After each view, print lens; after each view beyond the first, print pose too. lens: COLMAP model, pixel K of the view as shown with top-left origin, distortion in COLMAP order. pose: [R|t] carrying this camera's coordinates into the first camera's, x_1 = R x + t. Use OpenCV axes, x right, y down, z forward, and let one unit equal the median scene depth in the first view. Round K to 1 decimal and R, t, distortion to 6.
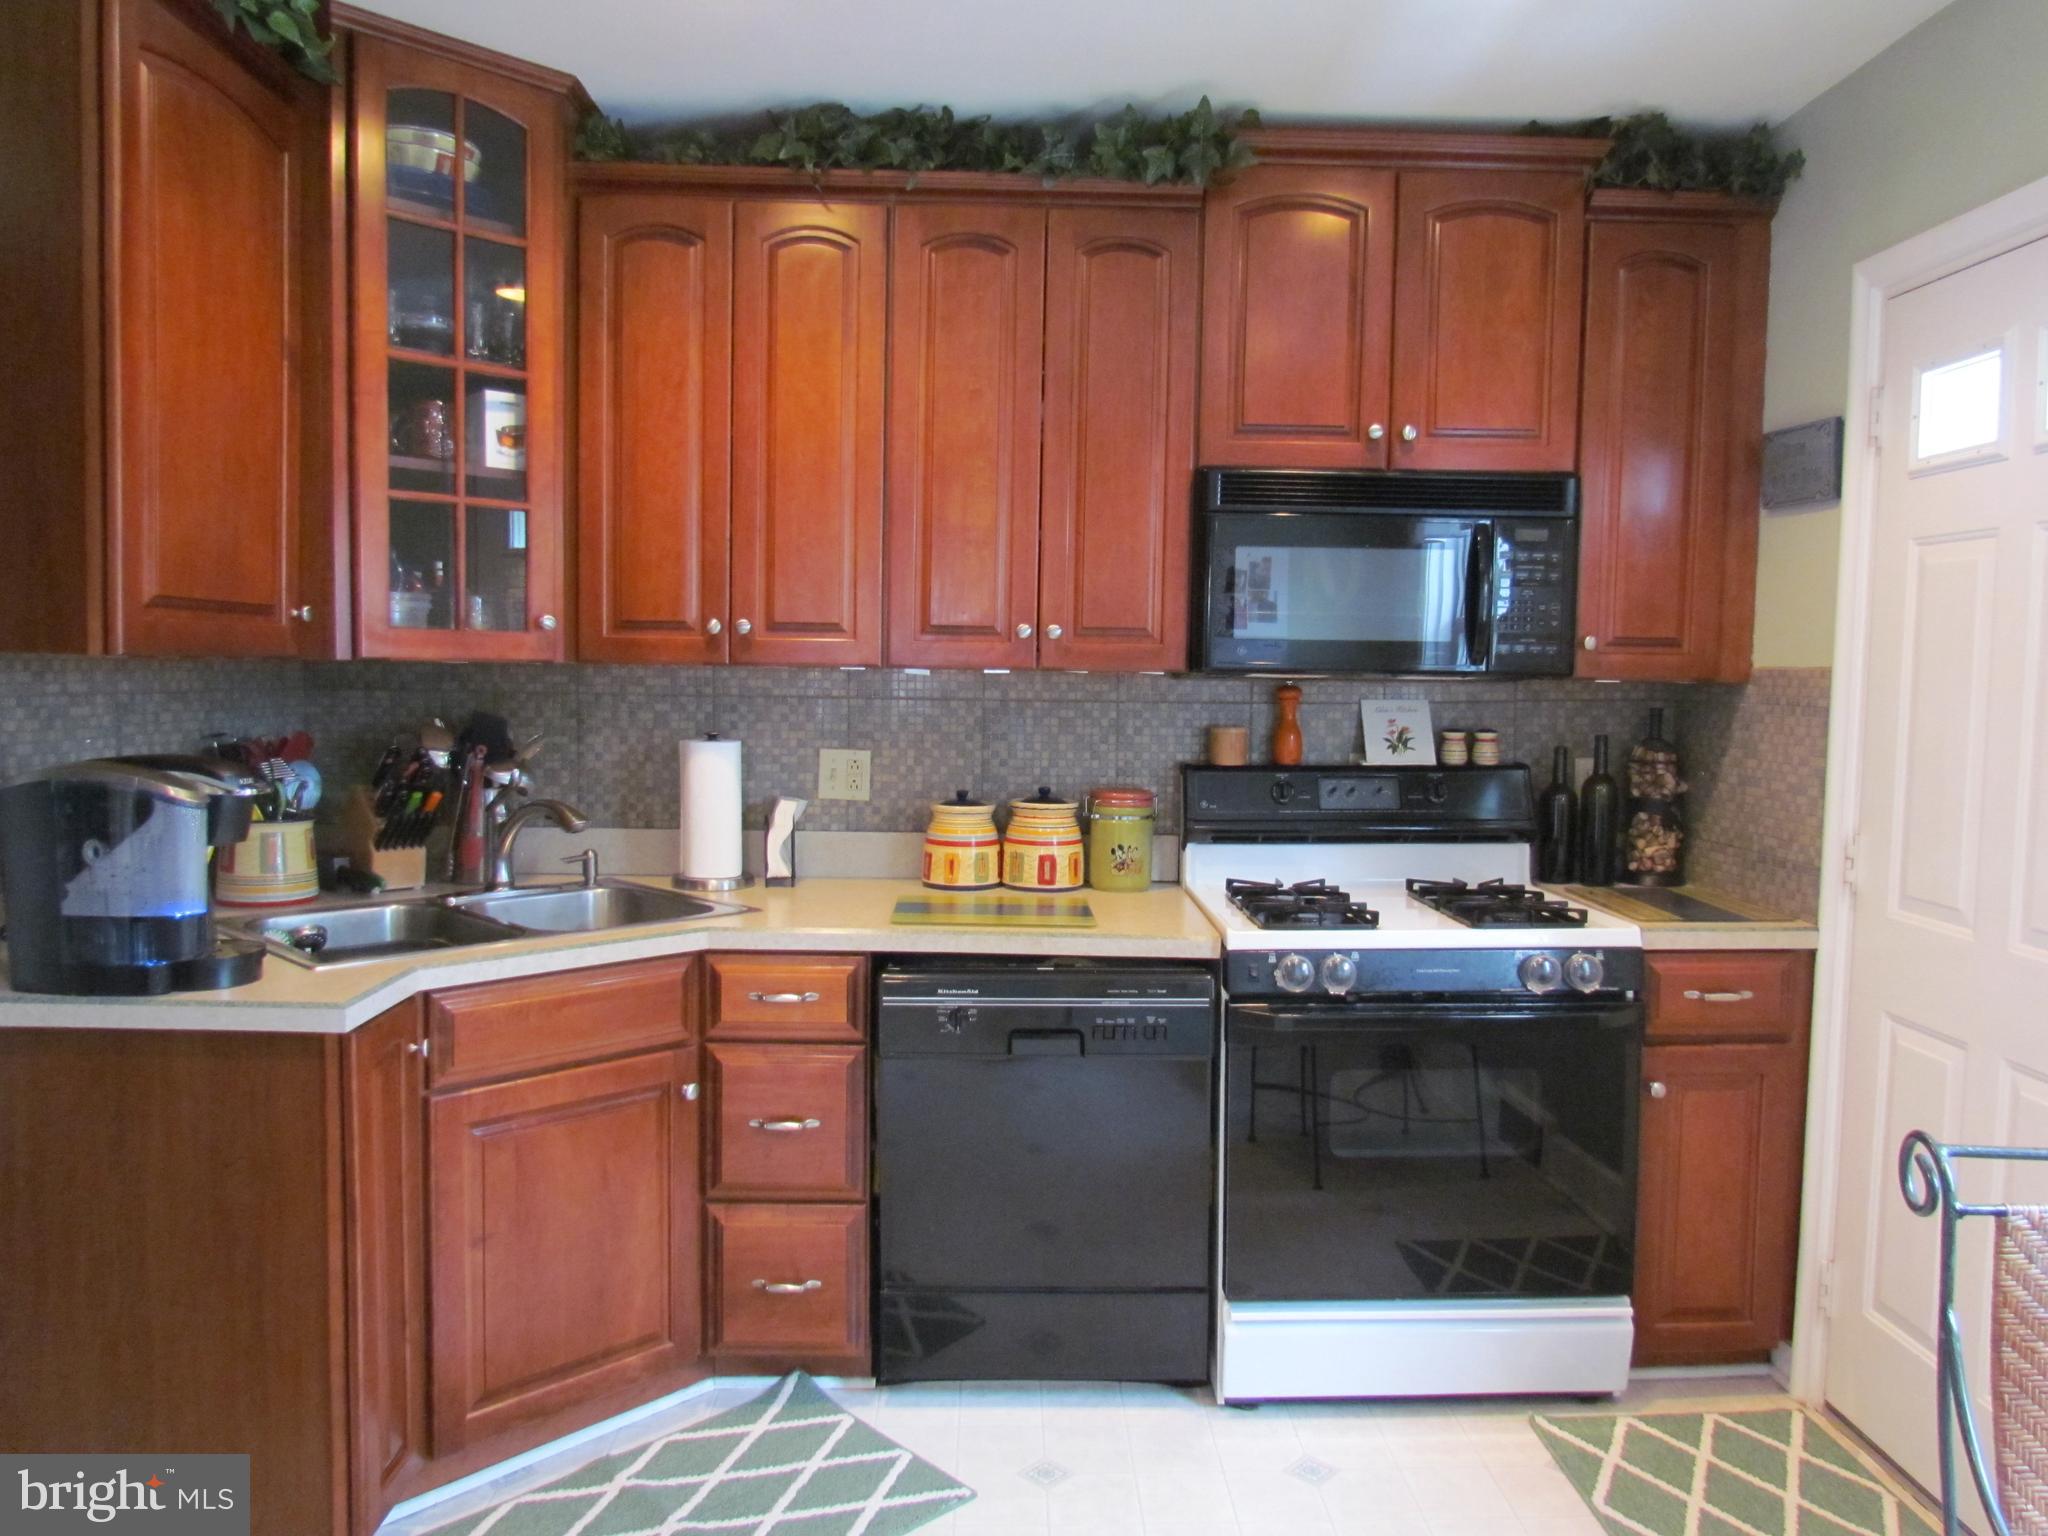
lens RADIAL K [[1494.4, 0, 1024.0], [0, 1494.4, 768.0], [0, 0, 1]] dist [0.000687, 0.000604]
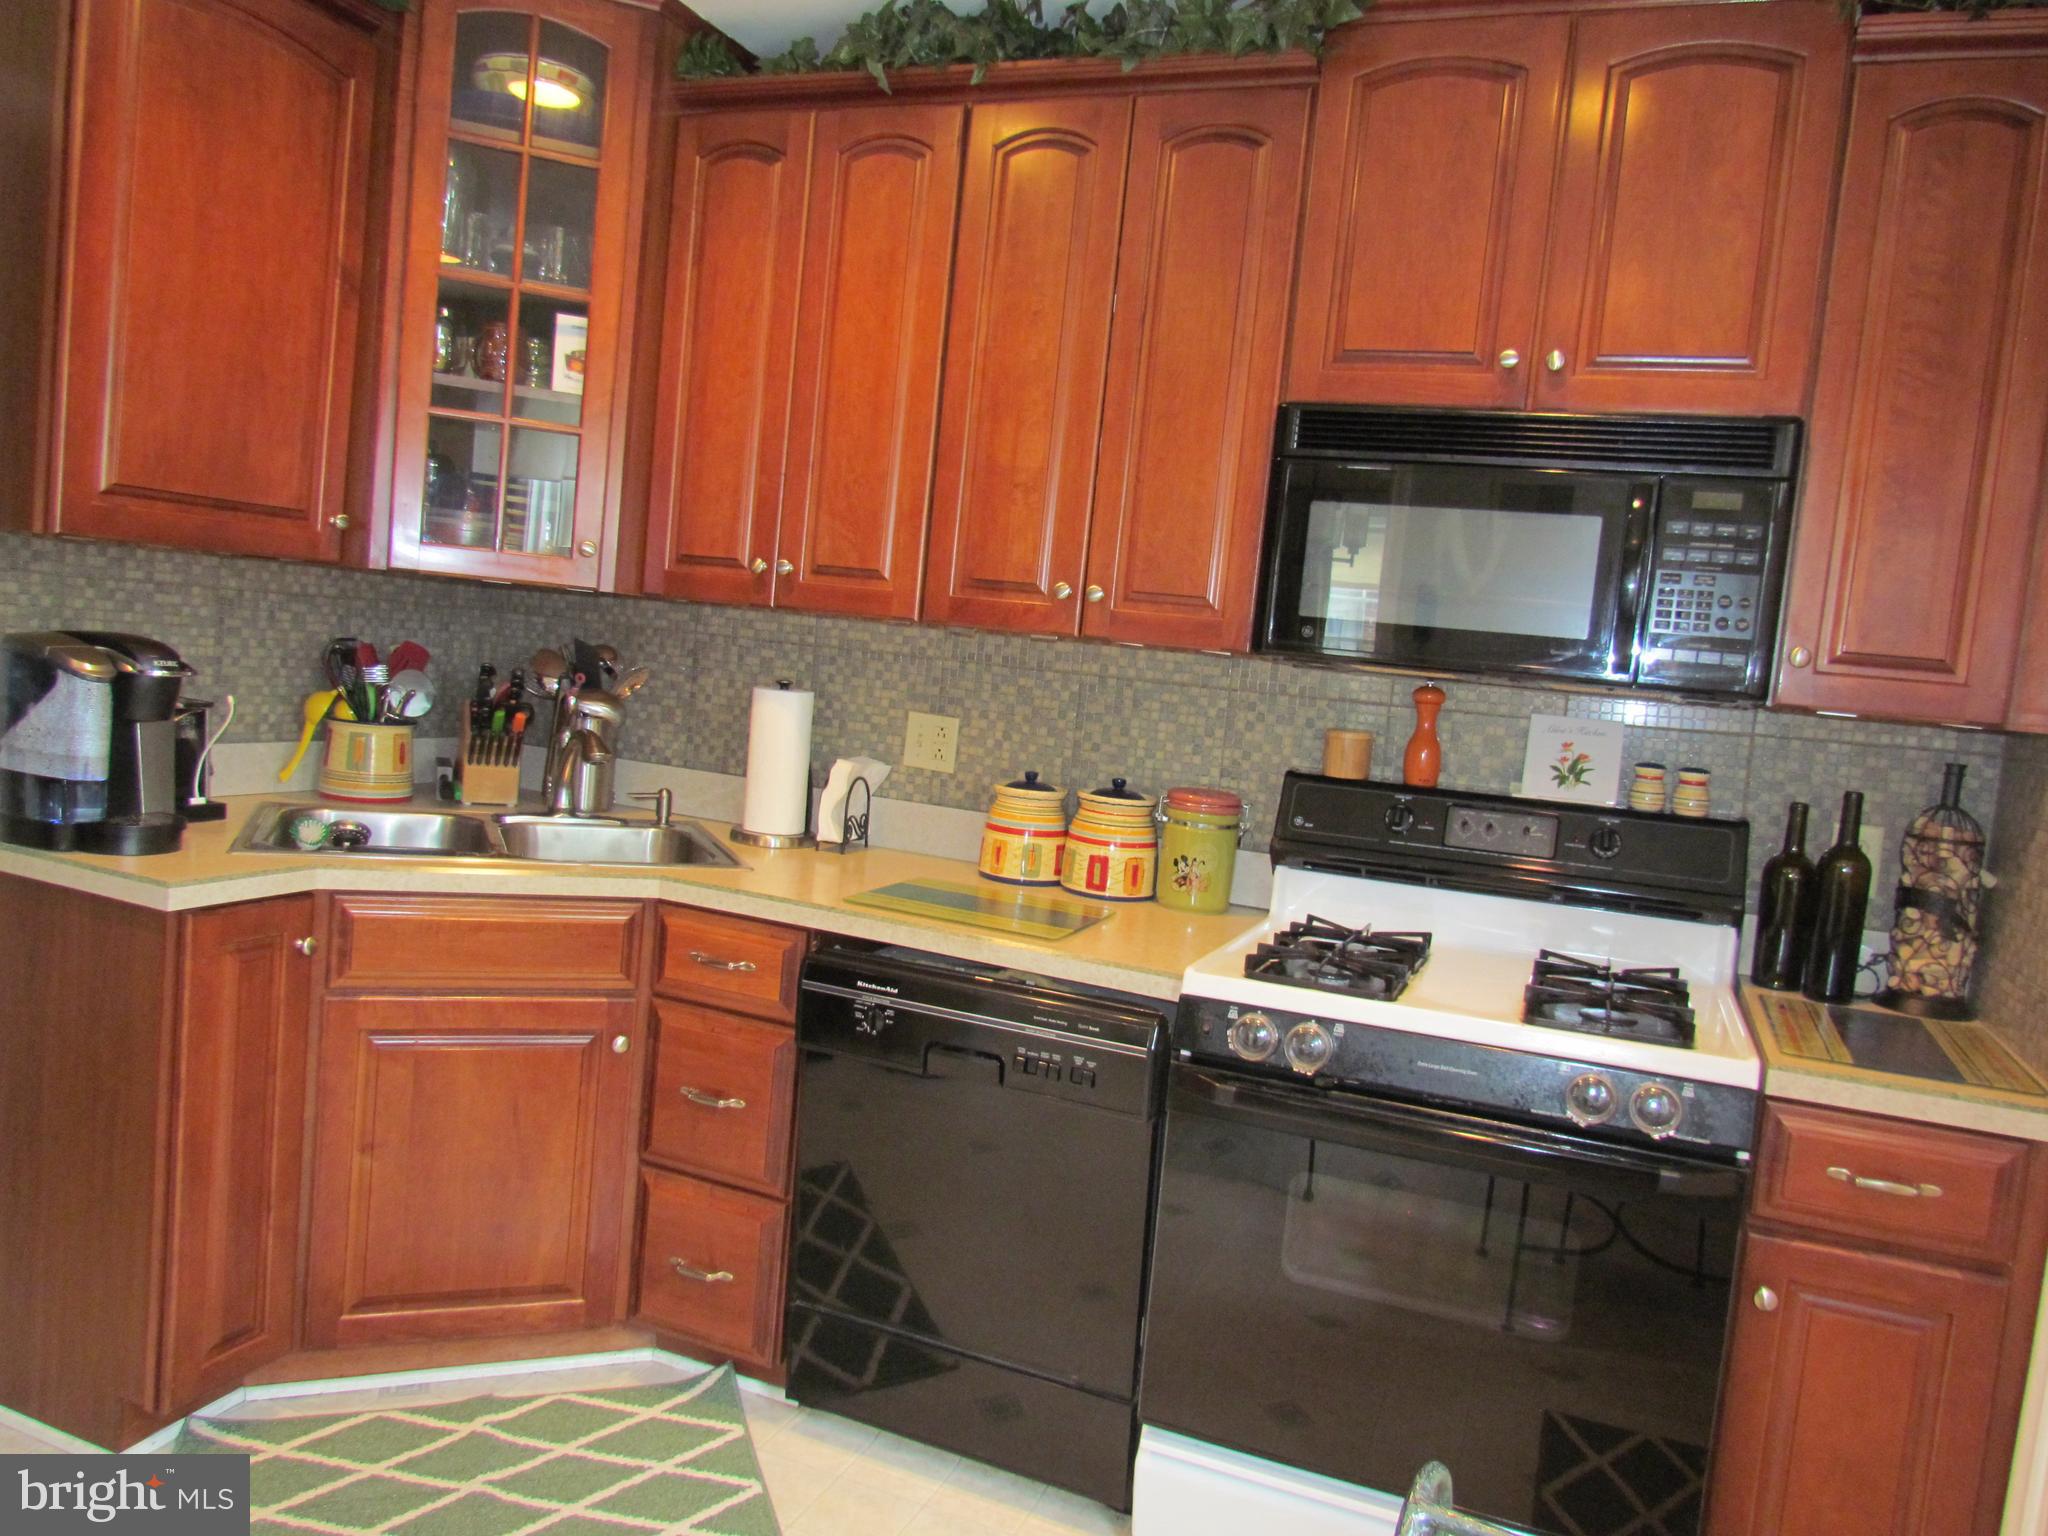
lens RADIAL K [[1471.8, 0, 1024.7], [0, 1471.8, 766.6], [0, 0, 1]] dist [-0.018253, 0.004370]
pose [[0.911658, 0.108055, -0.396489, 0.305780], [-0.110384, 0.993743, 0.017014, -0.002458], [0.395847, 0.028255, 0.917882, 0.203430]]
